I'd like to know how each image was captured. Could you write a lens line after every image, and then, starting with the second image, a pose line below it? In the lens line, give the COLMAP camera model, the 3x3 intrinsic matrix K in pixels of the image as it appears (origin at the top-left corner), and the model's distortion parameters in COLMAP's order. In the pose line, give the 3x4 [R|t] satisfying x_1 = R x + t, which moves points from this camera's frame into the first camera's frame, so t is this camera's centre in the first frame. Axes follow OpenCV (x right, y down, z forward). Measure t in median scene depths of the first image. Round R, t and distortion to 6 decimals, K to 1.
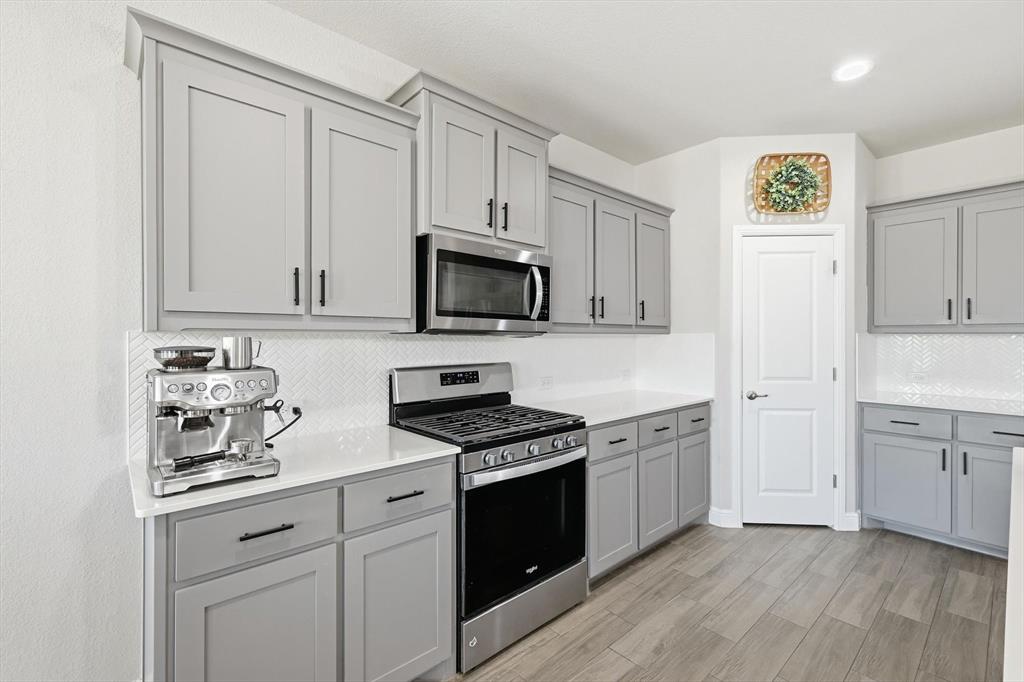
lens RADIAL K [[451.5, 0, 507.5], [0, 451.5, 338.9], [0, 0, 1]] dist [0.004310, 0.000398]
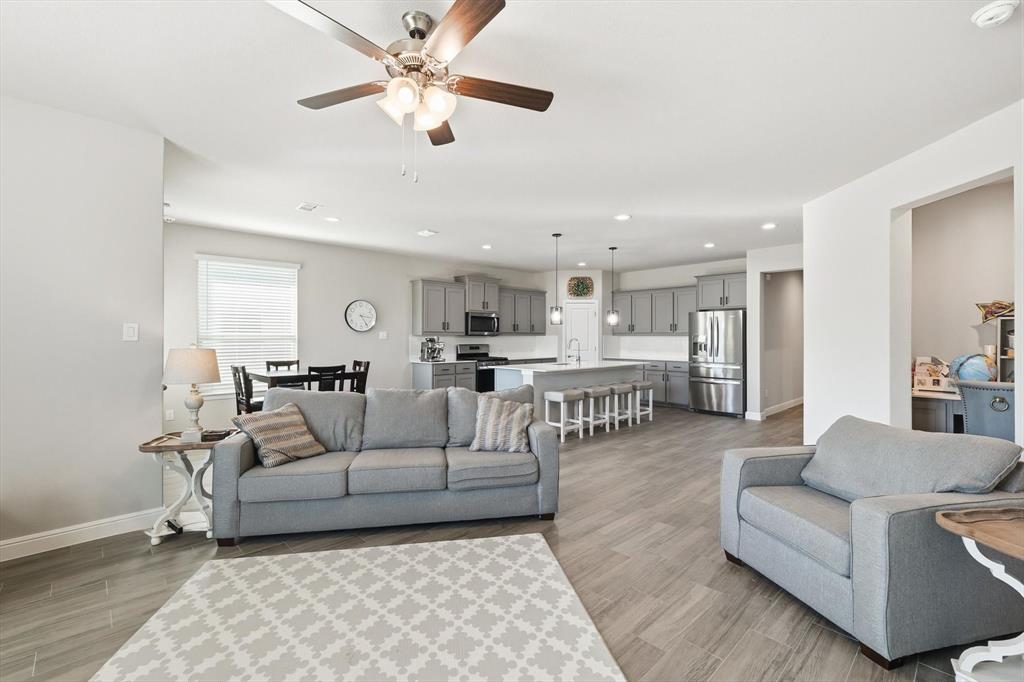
lens RADIAL K [[451.5, 0, 512.5], [0, 451.5, 334.0], [0, 0, 1]] dist [0.004310, 0.000398]
pose [[0.999004, 0.000727, 0.044613, 0.042100], [-0.000169, 0.999922, -0.012509, 0.023002], [-0.044619, 0.012489, 0.998926, -2.905337]]
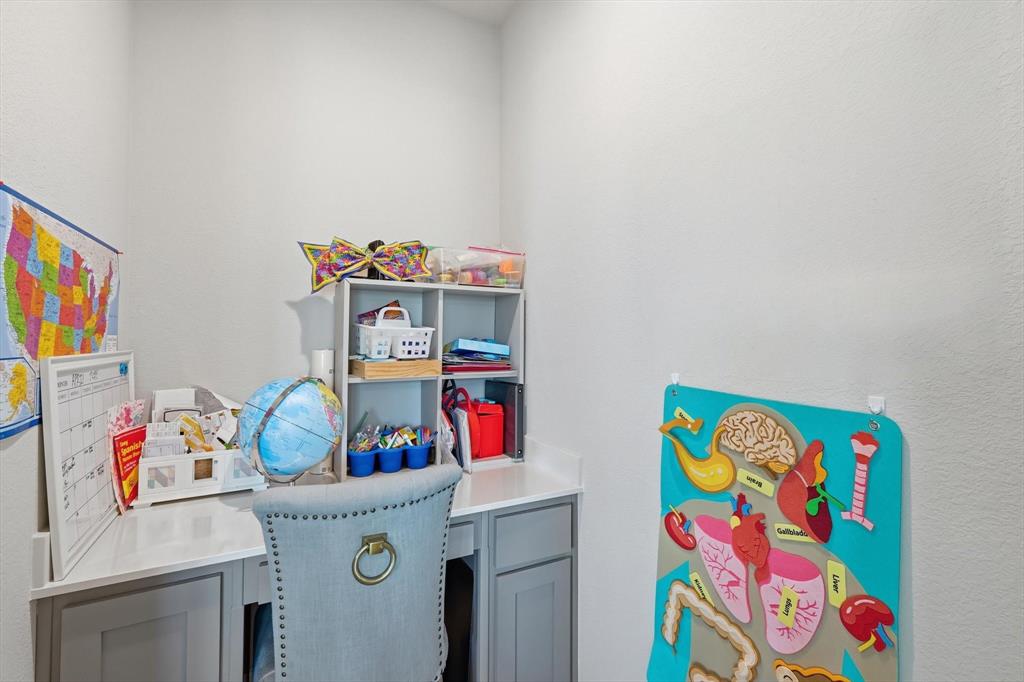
lens RADIAL K [[451.5, 0, 512.1], [0, 451.5, 332.3], [0, 0, 1]] dist [0.004310, 0.000398]
pose [[0.234232, 0.009440, 0.972135, 1.474876], [0.004604, 0.999931, -0.010819, 0.026000], [-0.972170, 0.007010, 0.234173, -1.565909]]
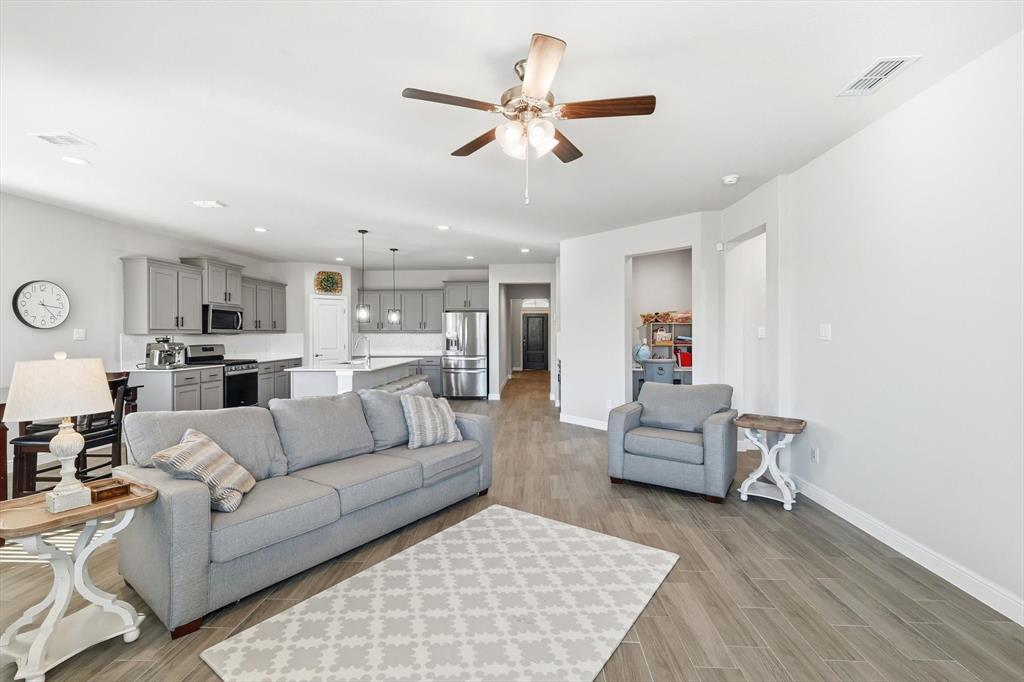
lens RADIAL K [[451.5, 0, 518.5], [0, 451.5, 332.8], [0, 0, 1]] dist [0.004310, 0.000398]
pose [[0.689274, -0.002721, 0.724496, -0.921223], [0.007928, 0.999961, -0.003787, 0.009055], [-0.724458, 0.008354, 0.689269, -2.699018]]
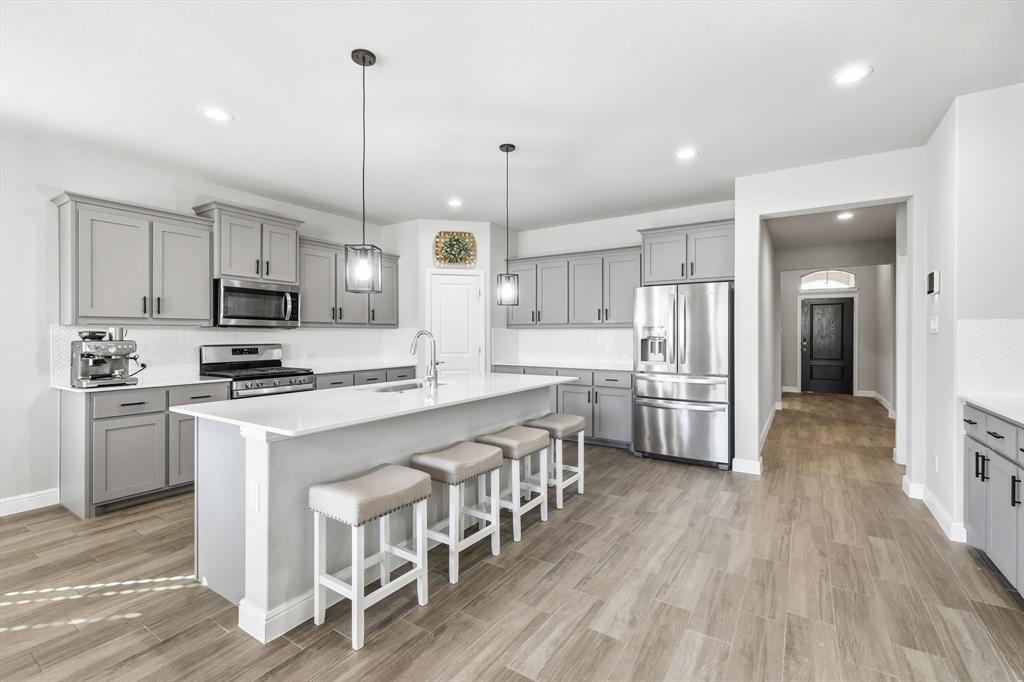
lens RADIAL K [[451.5, 0, 509.5], [0, 451.5, 335.5], [0, 0, 1]] dist [0.004310, 0.000398]
pose [[0.964019, -0.002124, 0.265826, 0.497463], [0.002930, 0.999992, -0.002636, 0.033027], [-0.265818, 0.003321, 0.964017, -1.205129]]
